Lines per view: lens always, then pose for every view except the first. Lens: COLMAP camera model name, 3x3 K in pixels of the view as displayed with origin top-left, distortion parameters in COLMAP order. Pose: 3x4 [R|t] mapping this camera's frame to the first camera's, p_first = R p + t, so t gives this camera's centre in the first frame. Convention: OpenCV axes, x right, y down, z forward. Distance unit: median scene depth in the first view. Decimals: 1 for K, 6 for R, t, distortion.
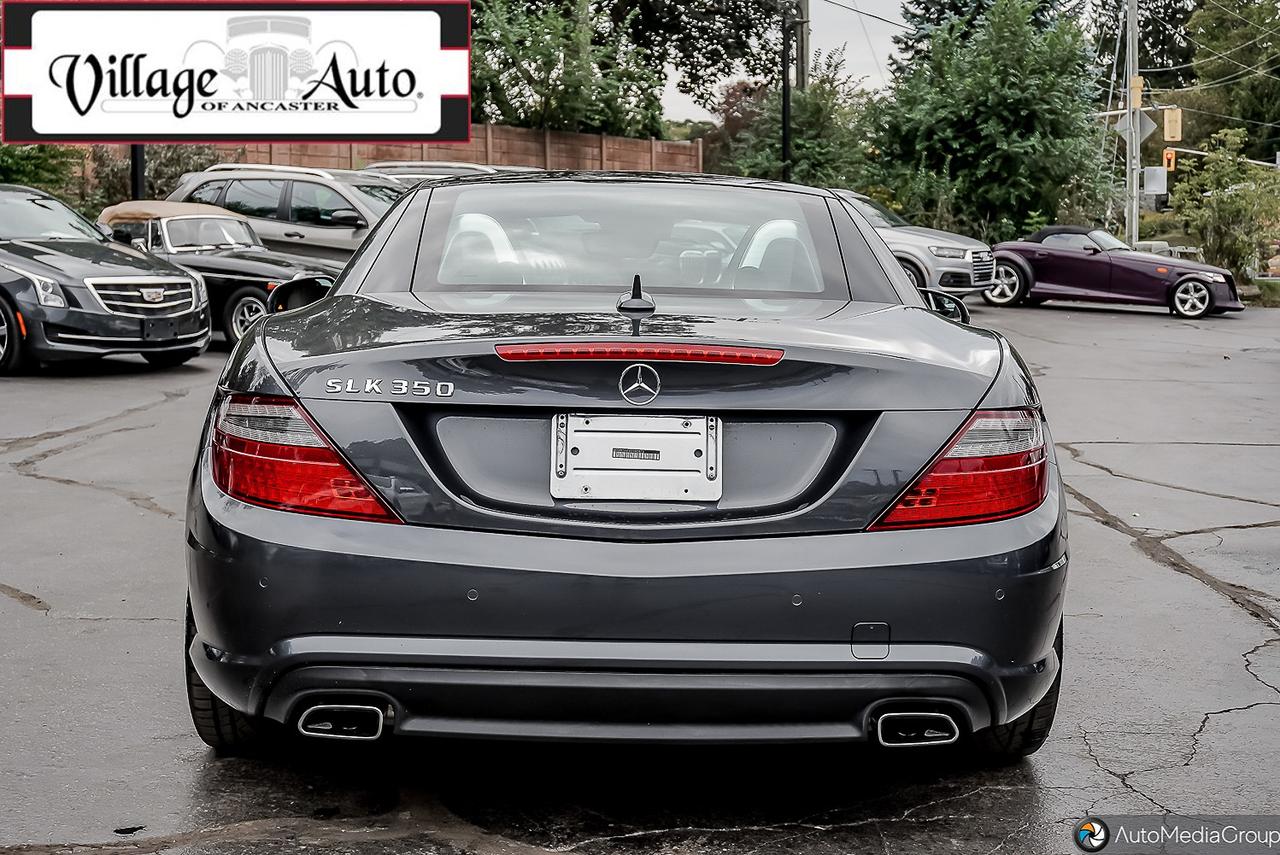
lens RADIAL K [[1685.7, 0, 642.0], [0, 1685.7, 423.4], [0, 0, 1]] dist [-0.019724, 0.000000]
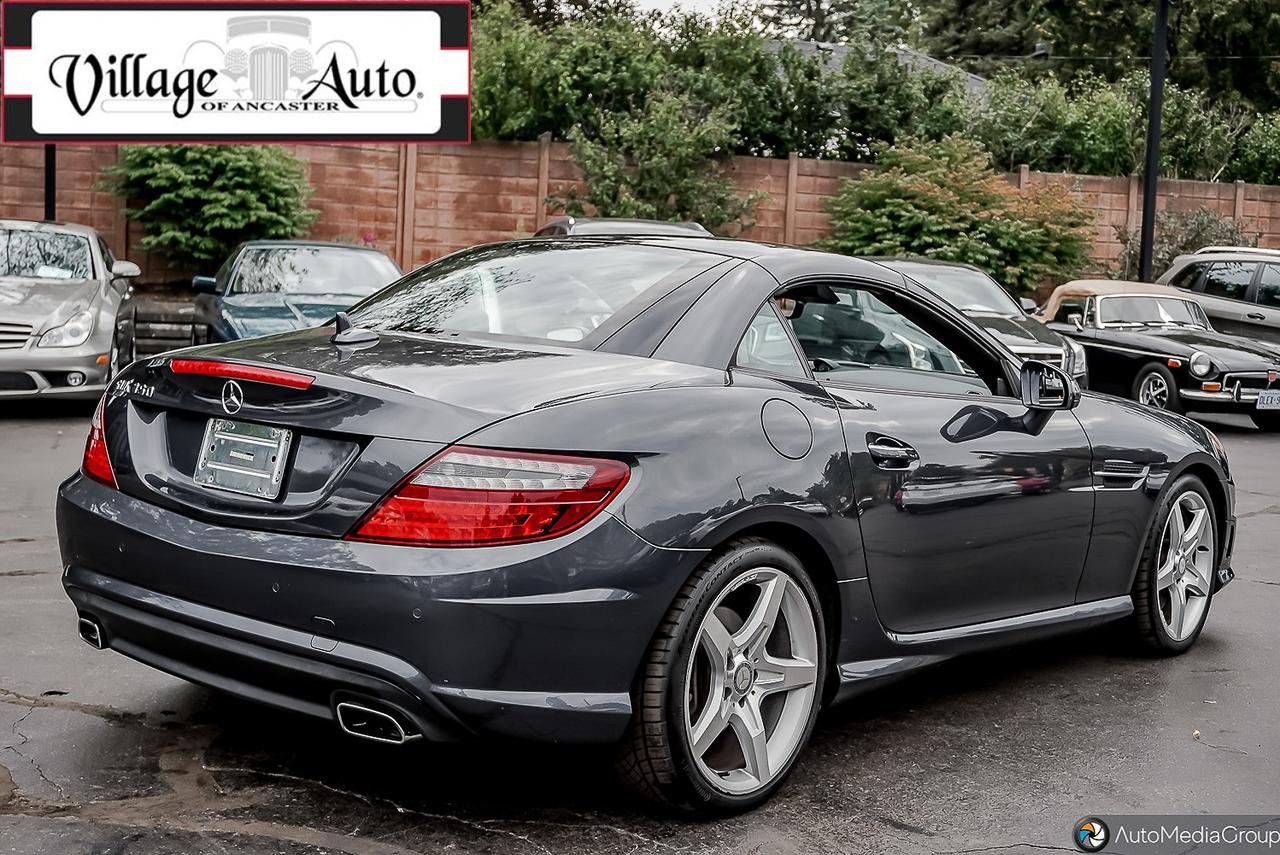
lens RADIAL K [[1586.3, 0, 639.9], [0, 1586.3, 430.3], [0, 0, 1]] dist [0.021405, 0.000000]
pose [[0.741059, 0.071840, -0.667586, 0.850995], [-0.099212, 0.995062, -0.003052, -0.022760], [0.664070, 0.068494, 0.744526, 0.278527]]
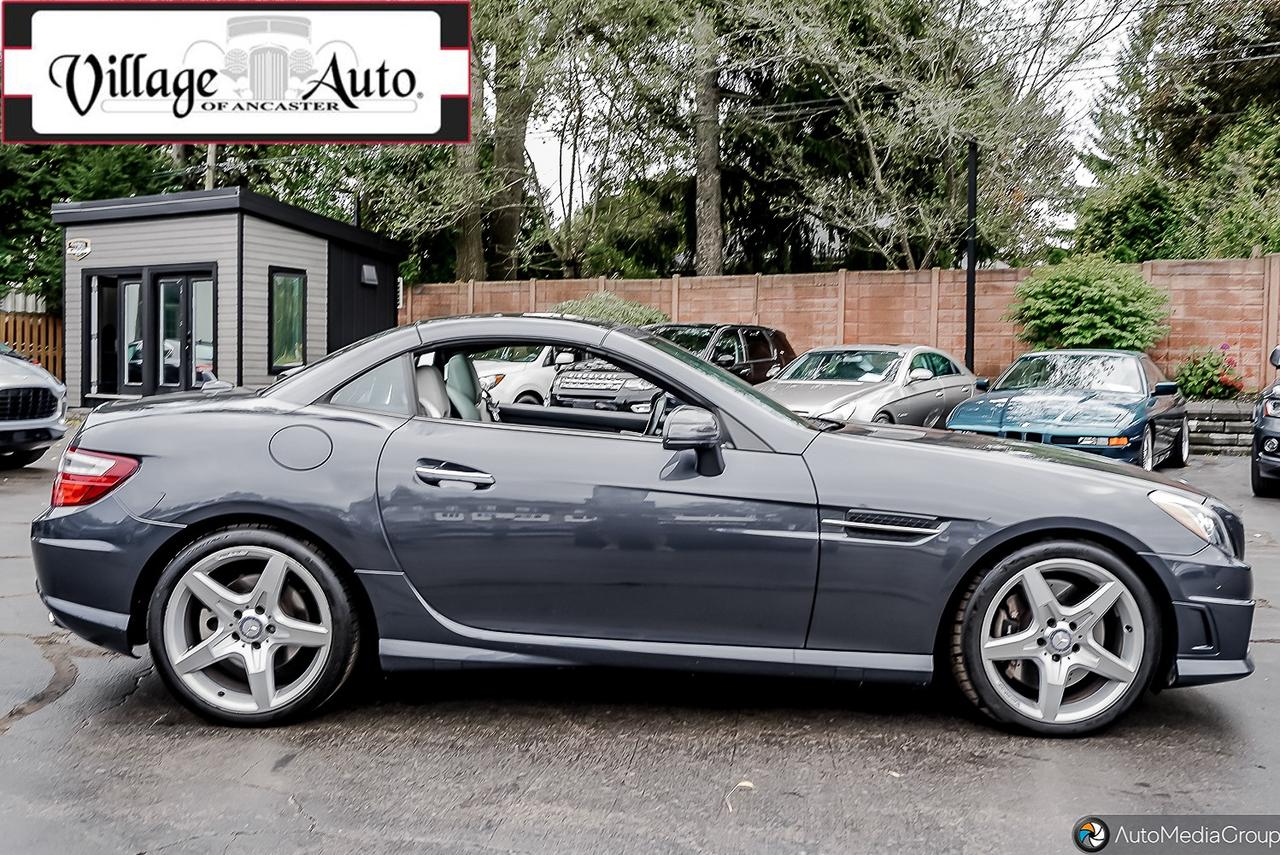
lens RADIAL K [[1118.1, 0, 639.7], [0, 1118.1, 427.0], [0, 0, 1]] dist [0.011452, 0.009755]
pose [[-0.003243, 0.031027, -0.999513, 1.205796], [-0.125297, 0.991629, 0.031189, -0.121774], [0.992114, 0.125337, 0.000672, 1.408720]]
